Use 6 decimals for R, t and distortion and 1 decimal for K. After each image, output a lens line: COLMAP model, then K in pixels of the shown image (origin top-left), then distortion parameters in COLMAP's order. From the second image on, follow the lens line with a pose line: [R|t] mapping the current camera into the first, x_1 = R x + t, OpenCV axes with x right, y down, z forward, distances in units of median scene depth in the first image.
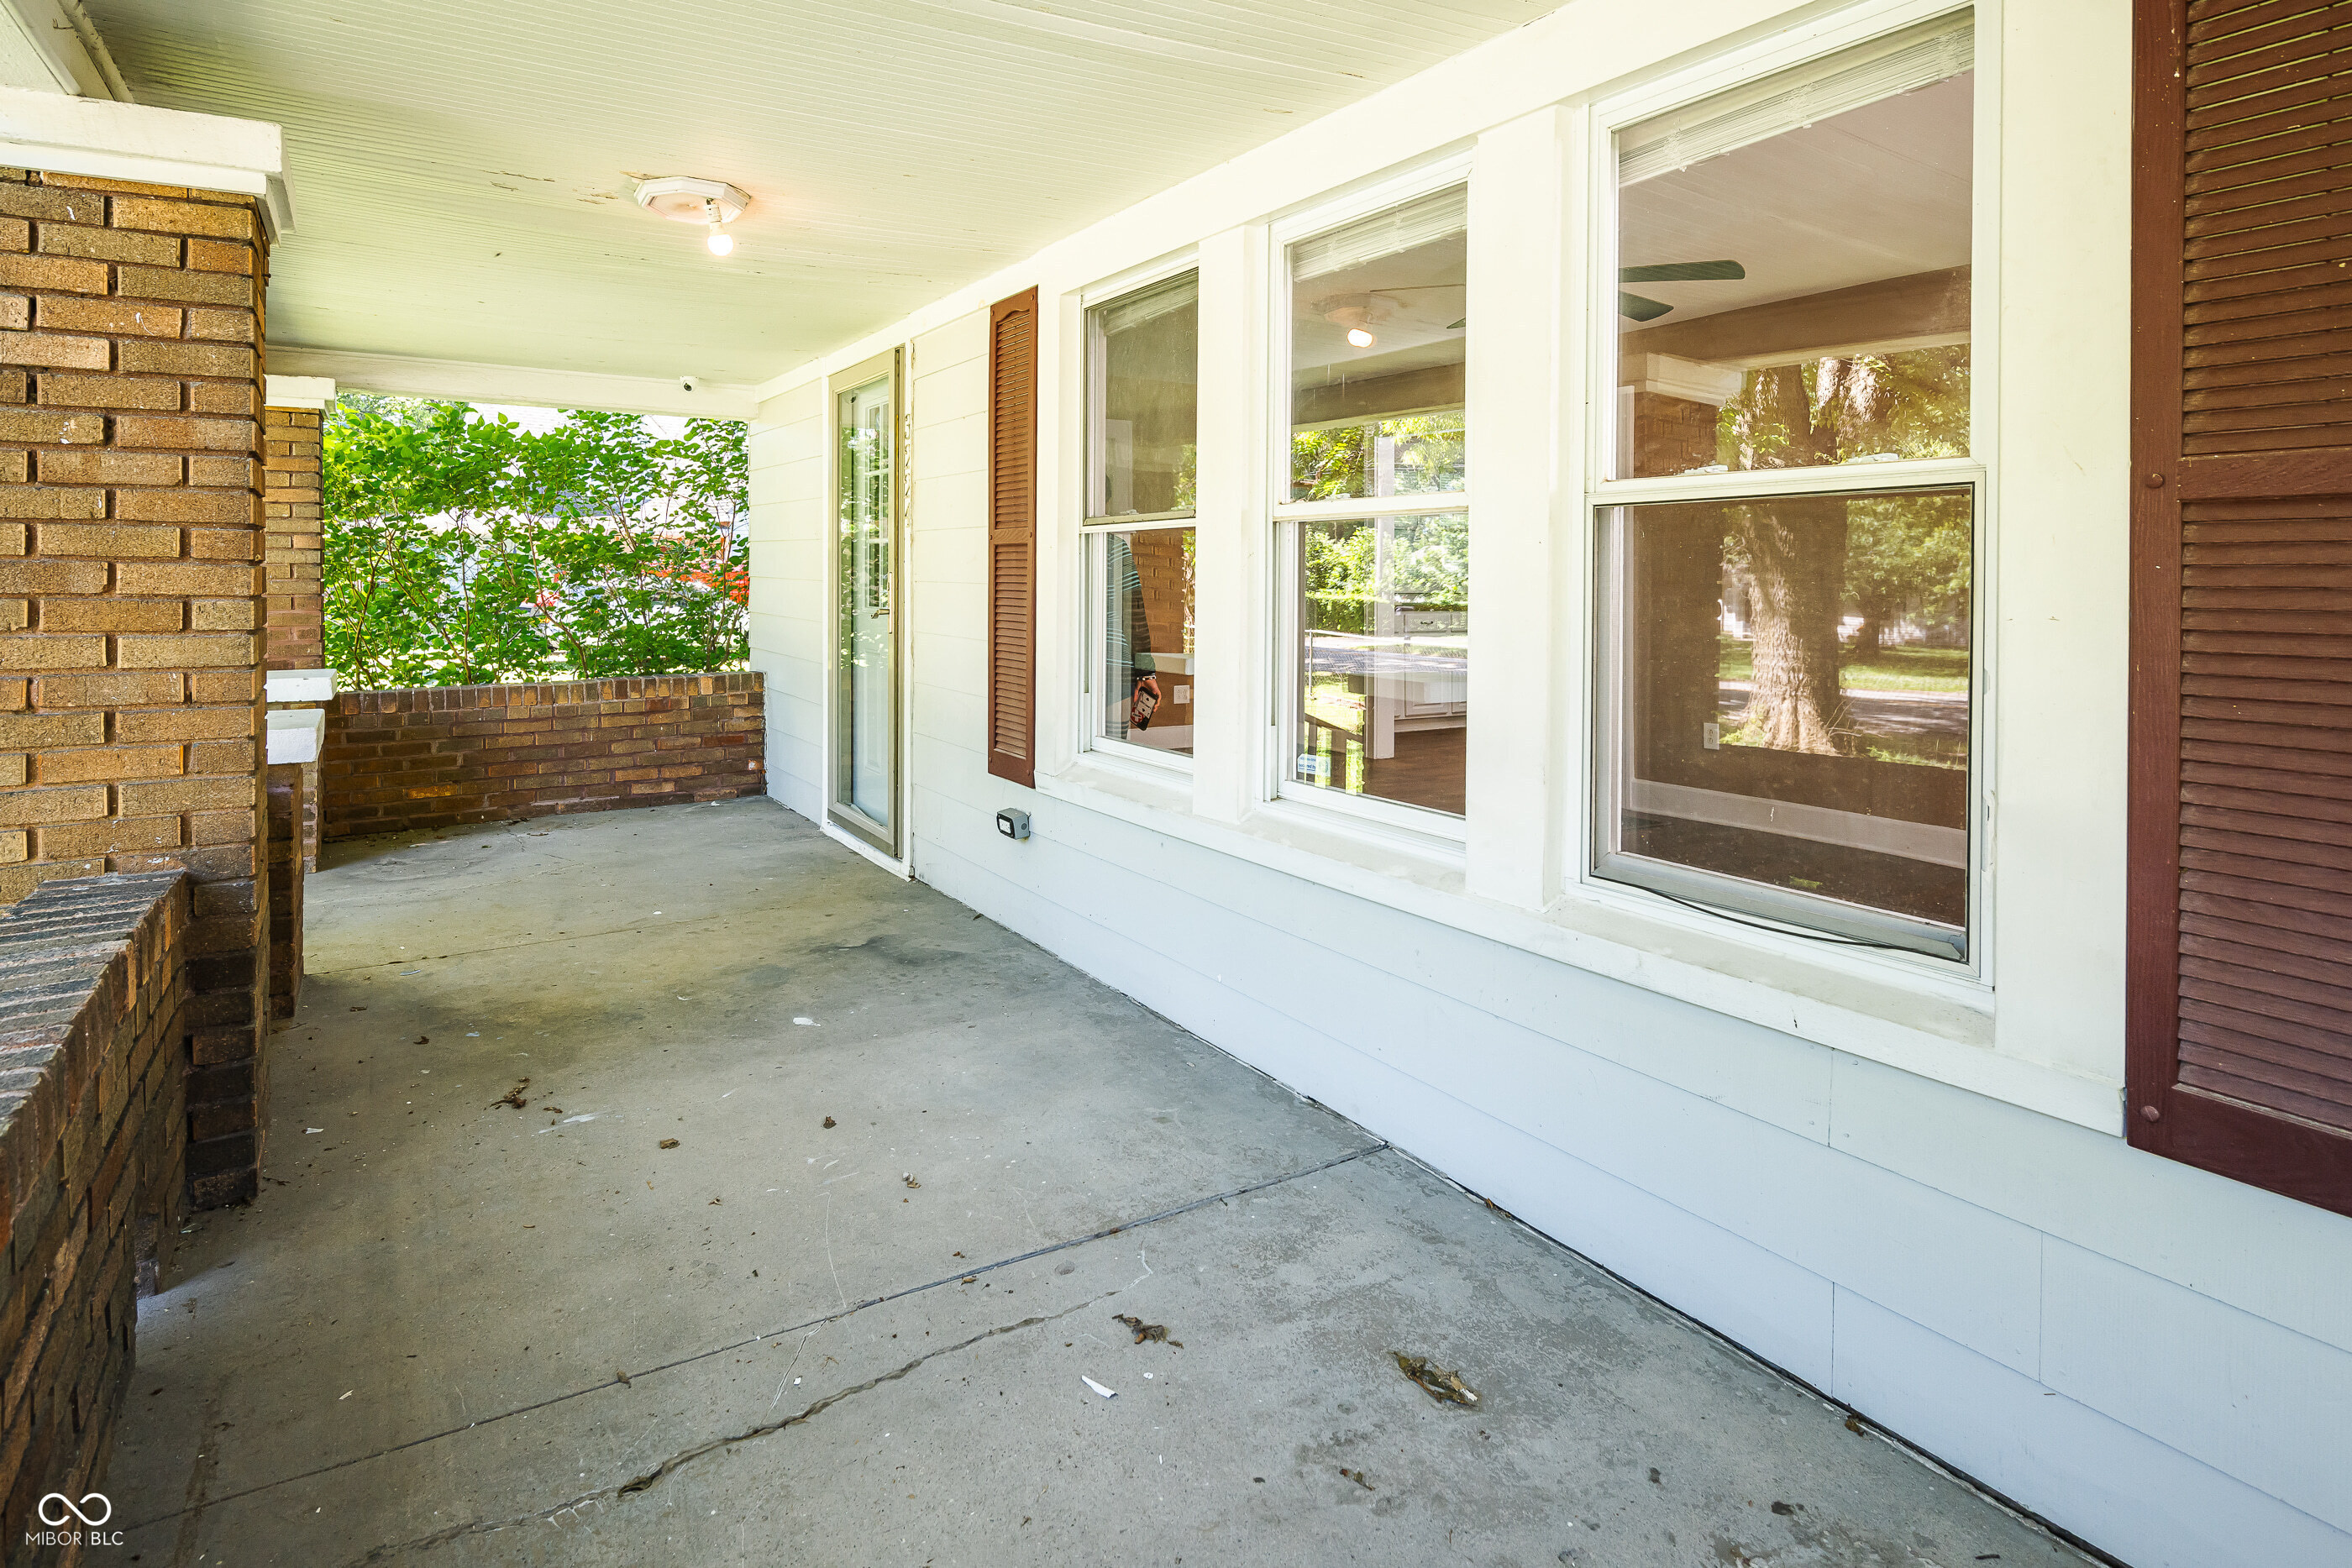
lens RADIAL K [[1248.0, 0, 1179.7], [0, 1248.0, 784.6], [0, 0, 1]] dist [-0.004732, 0.000457]
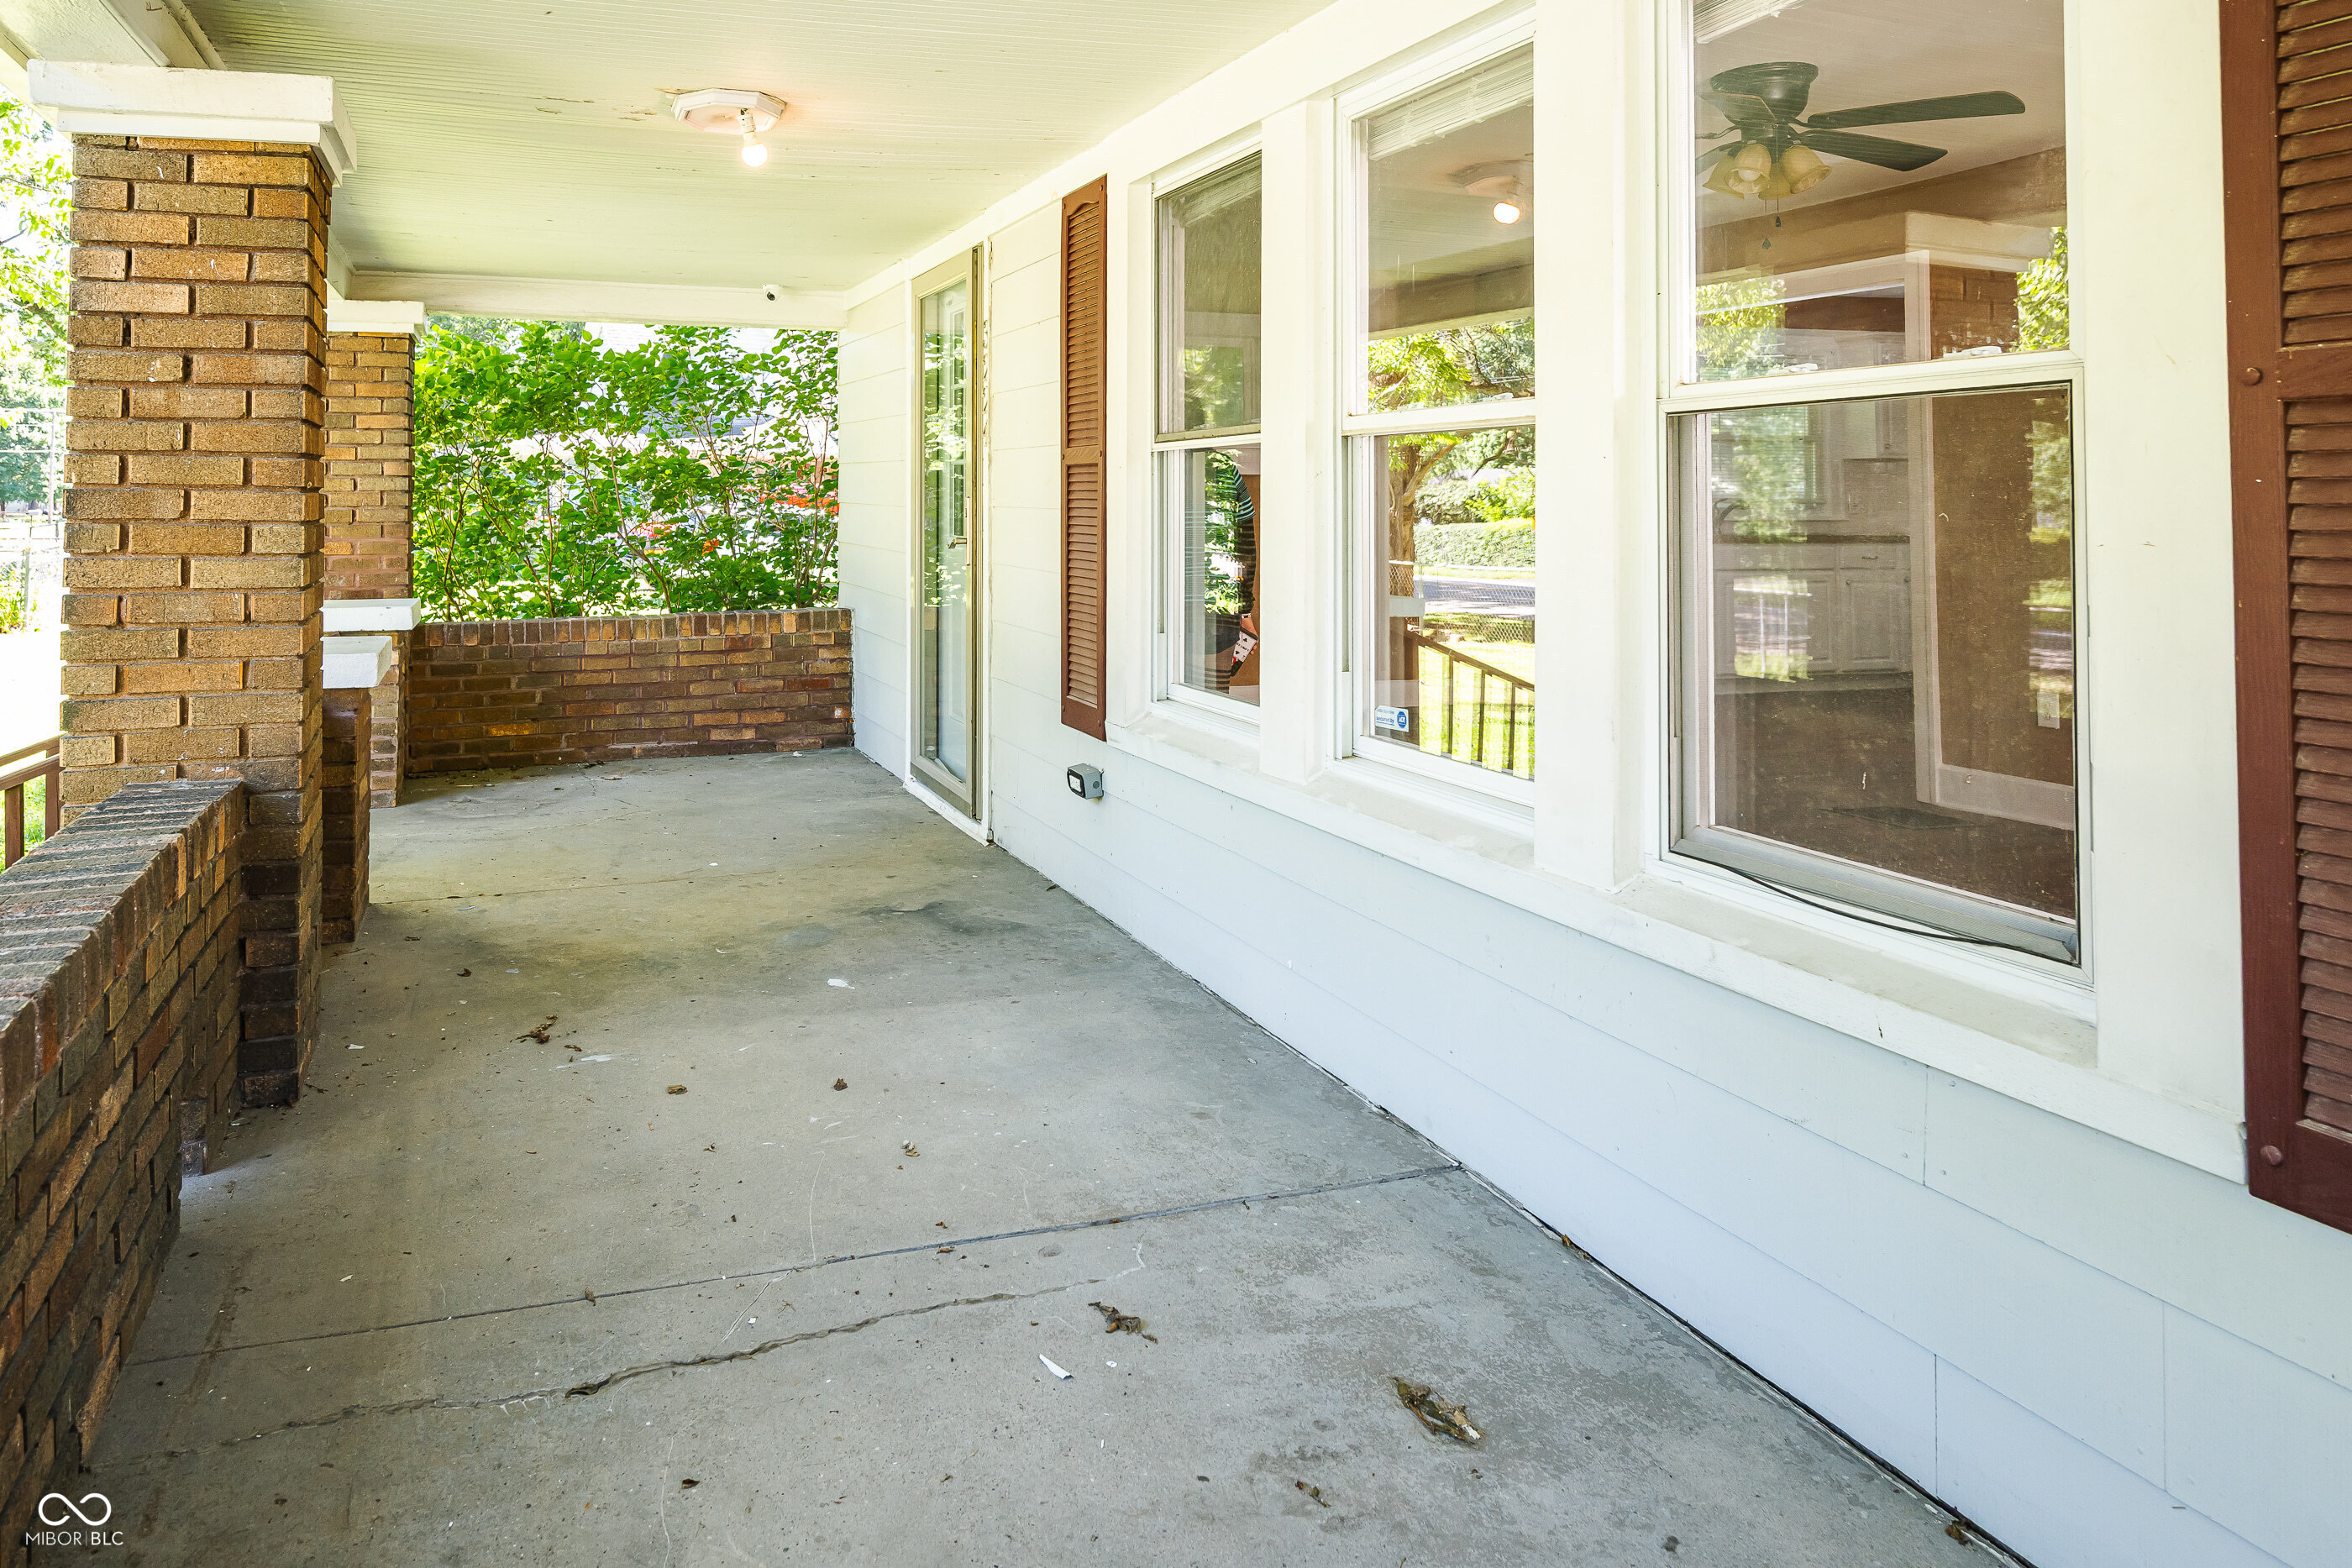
lens RADIAL K [[1671.4, 0, 1178.6], [0, 1671.4, 781.7], [0, 0, 1]] dist [-0.009359, 0.005163]
pose [[0.973235, 0.033796, -0.227312, 0.270084], [-0.033991, 0.999417, 0.003055, 0.034885], [0.227283, 0.004753, 0.973817, -0.182005]]
